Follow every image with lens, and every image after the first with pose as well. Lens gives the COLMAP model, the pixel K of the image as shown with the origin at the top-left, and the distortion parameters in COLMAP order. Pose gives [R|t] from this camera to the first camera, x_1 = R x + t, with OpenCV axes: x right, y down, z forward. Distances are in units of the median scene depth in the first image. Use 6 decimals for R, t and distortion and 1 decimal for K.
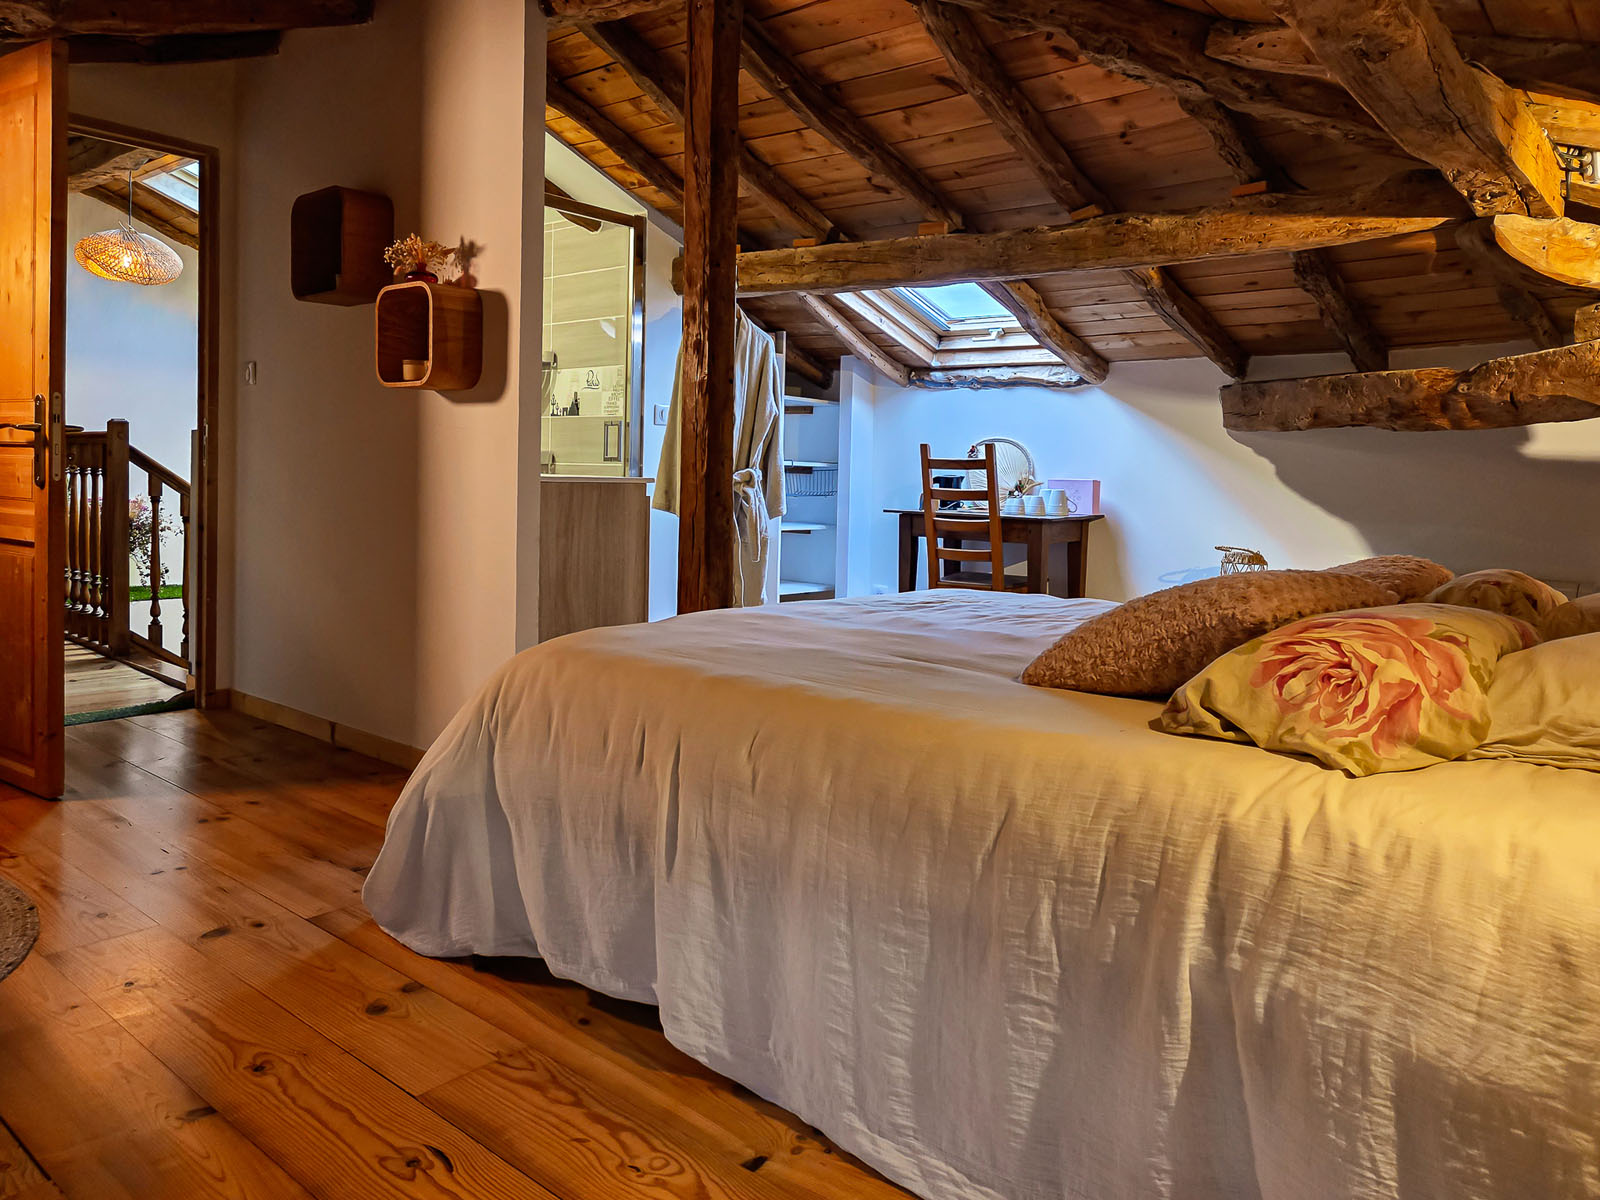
lens RADIAL K [[1100.2, 0, 802.8], [0, 1100.2, 498.7], [0, 0, 1]] dist [-0.006254, 0.000145]
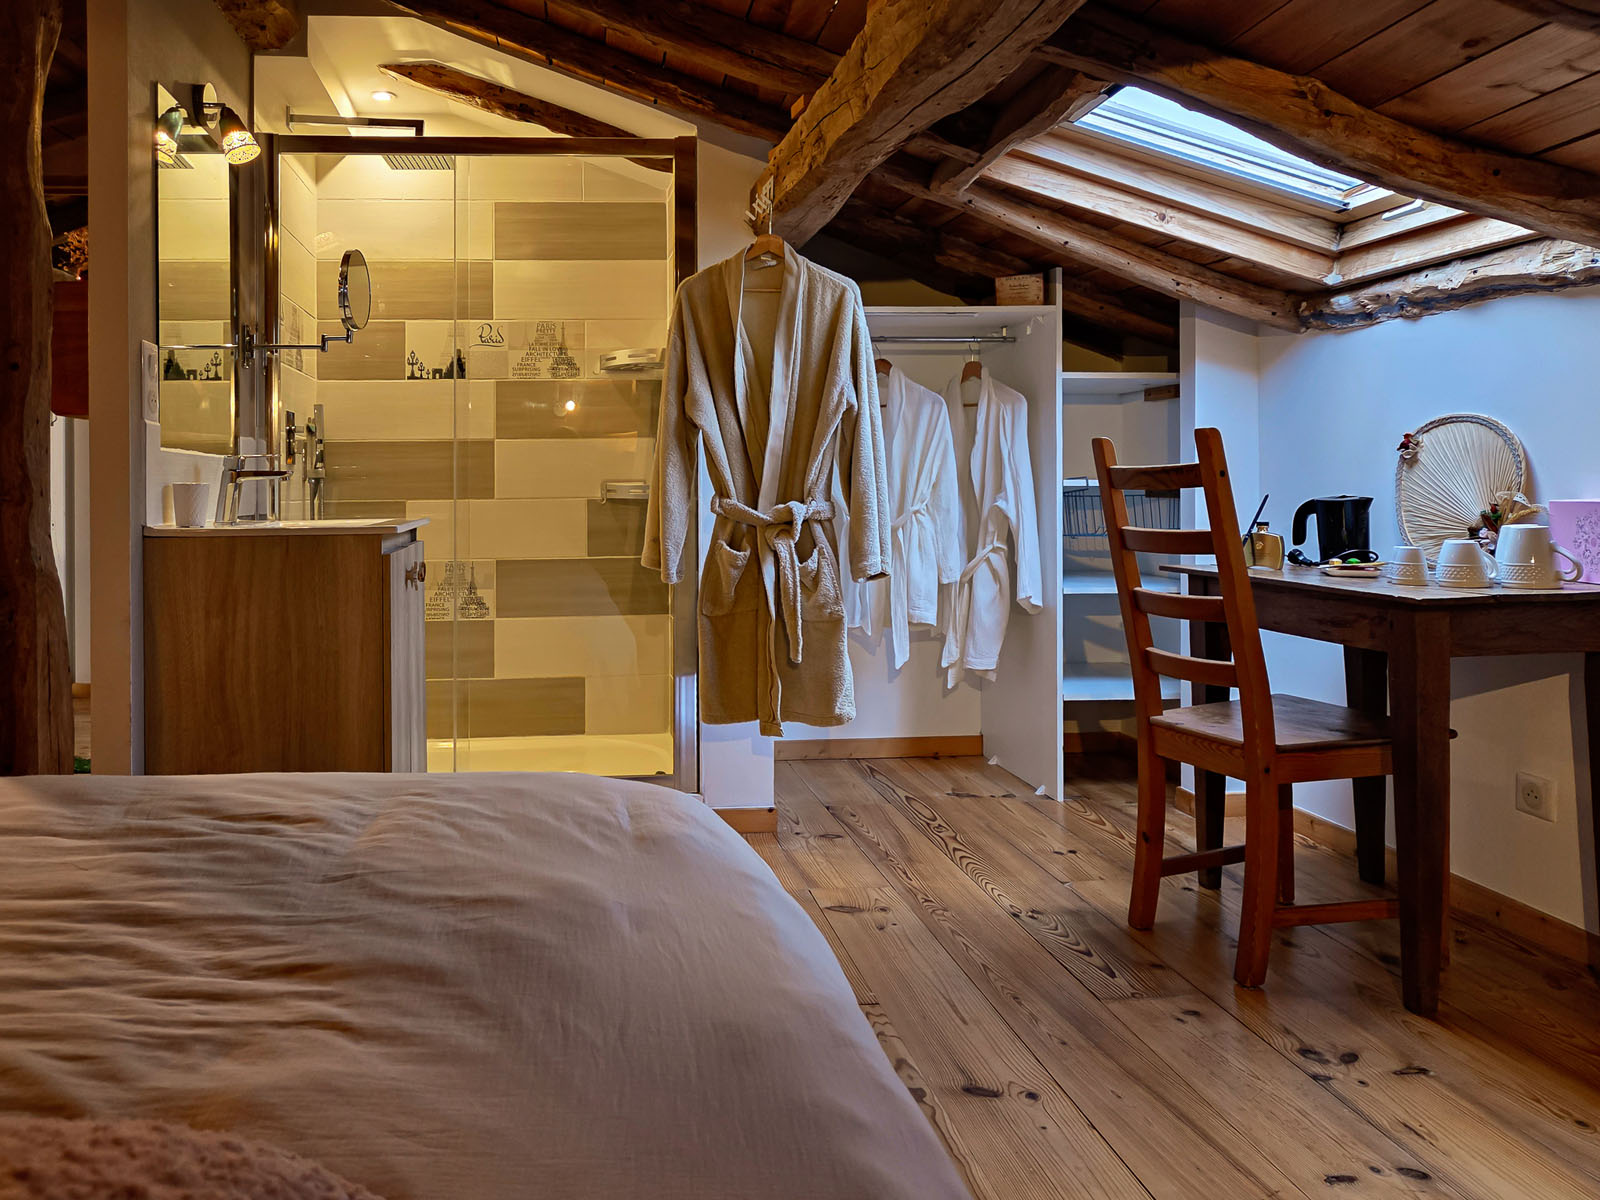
lens RADIAL K [[1100.2, 0, 802.8], [0, 1100.2, 498.7], [0, 0, 1]] dist [-0.006254, 0.000145]
pose [[0.687592, -0.023488, -0.725717, 0.339399], [0.010799, 0.999697, -0.022125, -0.012347], [0.726017, 0.007376, 0.687637, 0.495954]]
